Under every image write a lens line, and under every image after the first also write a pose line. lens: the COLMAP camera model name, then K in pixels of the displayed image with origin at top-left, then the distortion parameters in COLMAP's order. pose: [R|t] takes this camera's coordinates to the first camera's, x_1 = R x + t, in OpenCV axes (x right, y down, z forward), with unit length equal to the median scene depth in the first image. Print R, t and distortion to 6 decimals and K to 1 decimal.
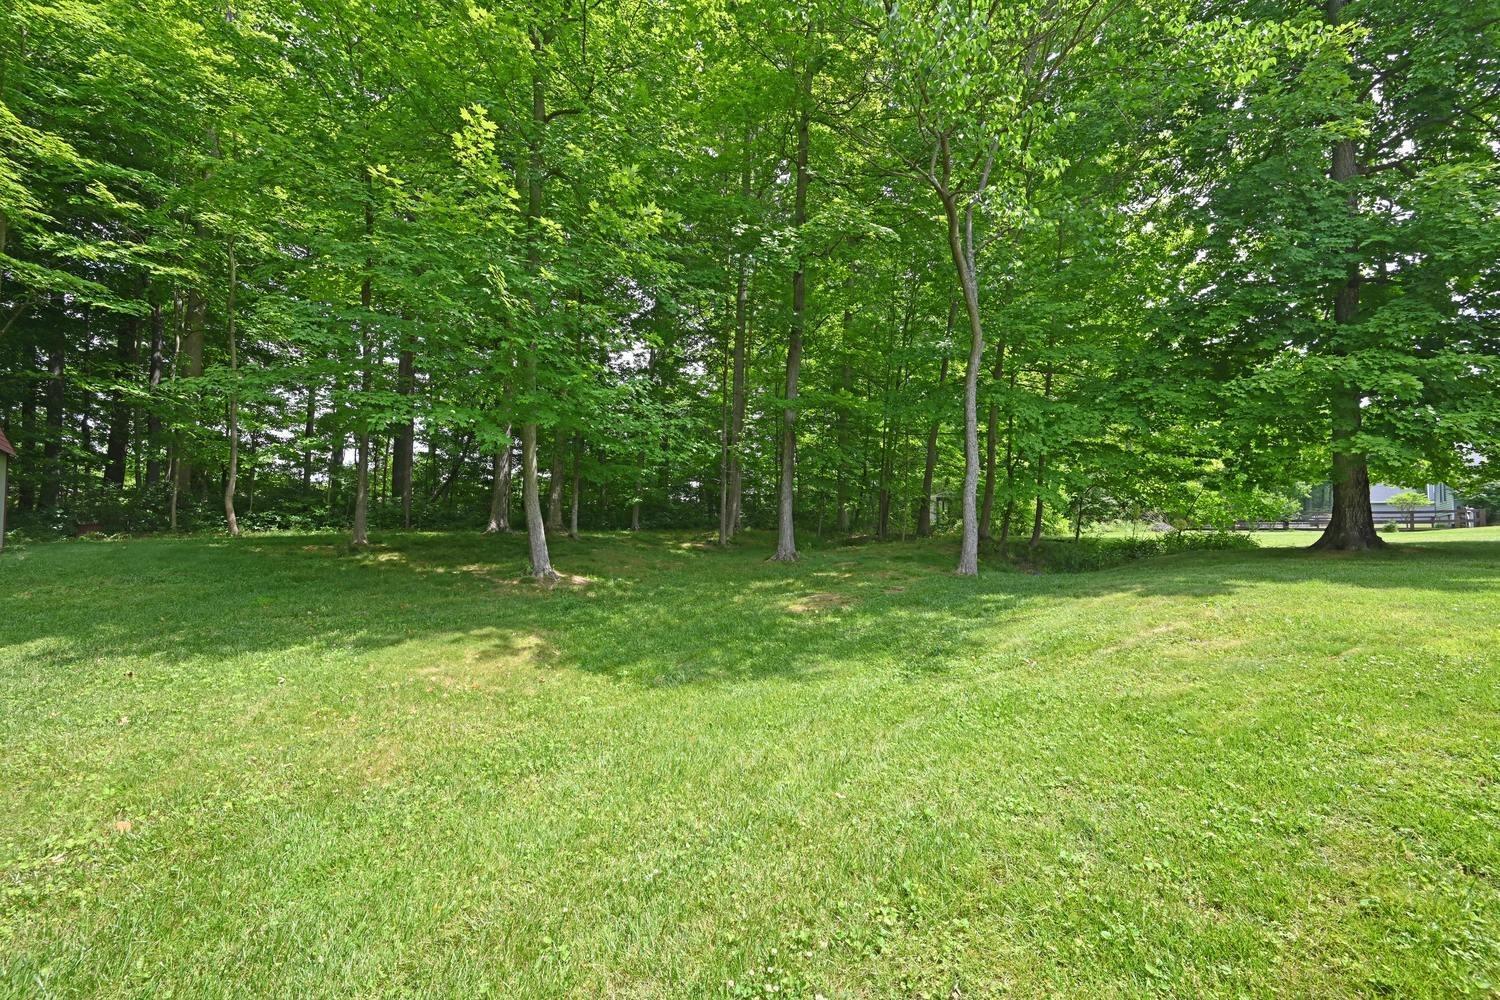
lens RADIAL K [[602.5, 0, 747.3], [0, 602.5, 493.4], [0, 0, 1]] dist [-0.000002, 0.000021]
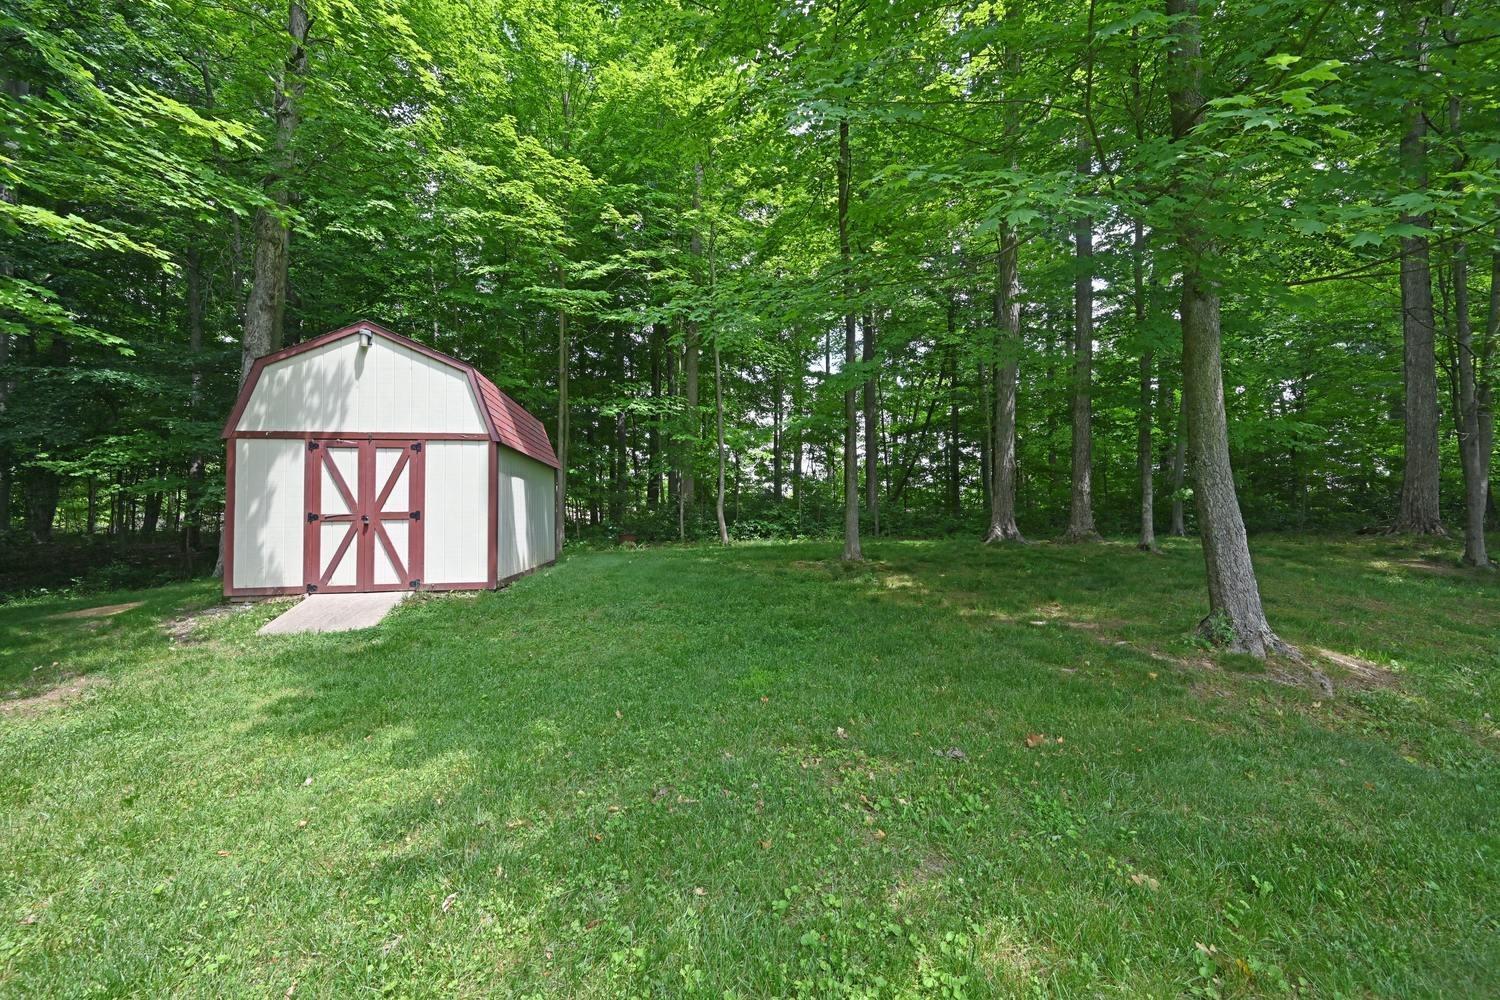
lens RADIAL K [[602.5, 0, 753.1], [0, 602.5, 501.6], [0, 0, 1]] dist [-0.000002, 0.000021]
pose [[0.787544, -0.041531, -0.614857, -0.203350], [0.045818, 0.998911, -0.008786, 0.009634], [0.614552, -0.021252, 0.788590, 0.248106]]
